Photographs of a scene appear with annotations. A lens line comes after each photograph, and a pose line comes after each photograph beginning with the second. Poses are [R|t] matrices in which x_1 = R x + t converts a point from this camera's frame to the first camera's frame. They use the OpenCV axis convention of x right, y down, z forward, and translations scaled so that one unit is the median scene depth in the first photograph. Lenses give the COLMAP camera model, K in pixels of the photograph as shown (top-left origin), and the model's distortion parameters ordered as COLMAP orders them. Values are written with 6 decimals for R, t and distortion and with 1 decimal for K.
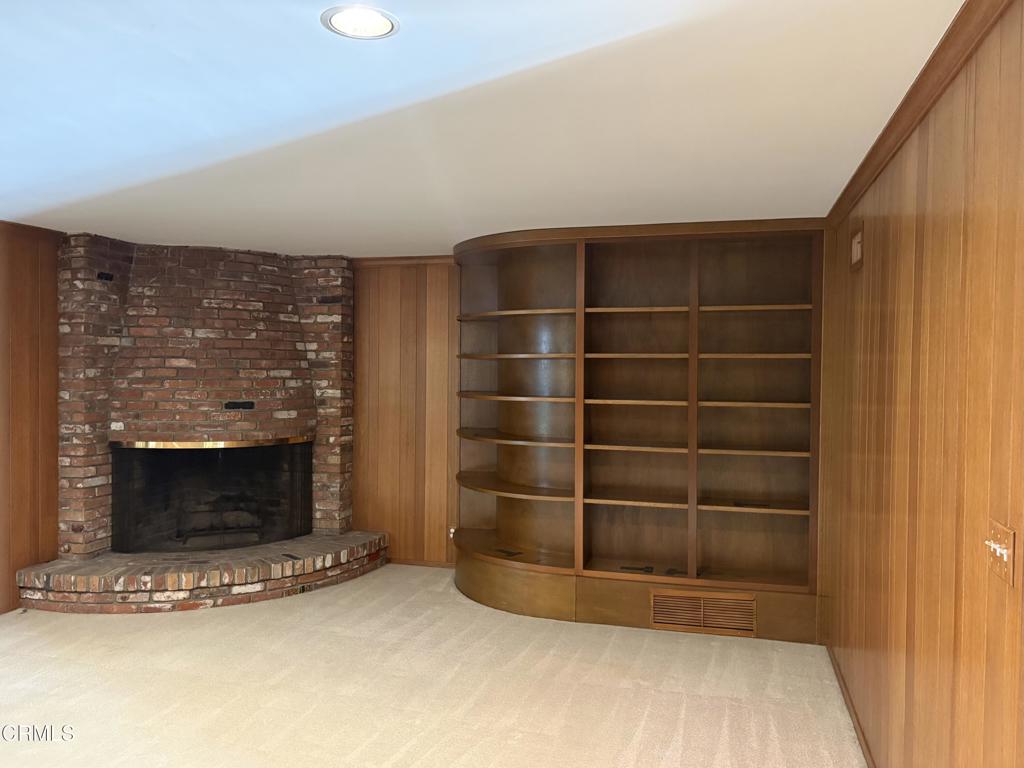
lens RADIAL K [[776.2, 0, 510.9], [0, 776.2, 379.8], [0, 0, 1]] dist [0.005745, -0.000343]
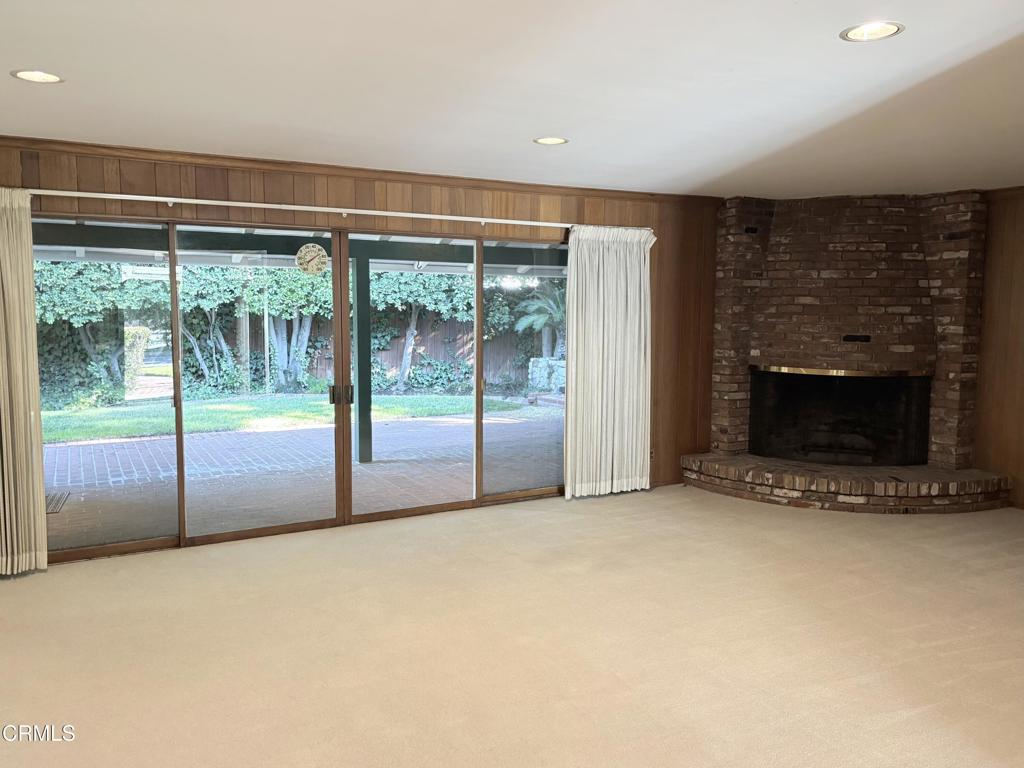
lens RADIAL K [[776.2, 0, 510.9], [0, 776.2, 379.8], [0, 0, 1]] dist [0.005745, -0.000343]
pose [[0.679845, 0.065368, -0.730437, 0.130061], [-0.009939, 0.996749, 0.079951, 0.008032], [0.733288, -0.047094, 0.678285, -0.118530]]
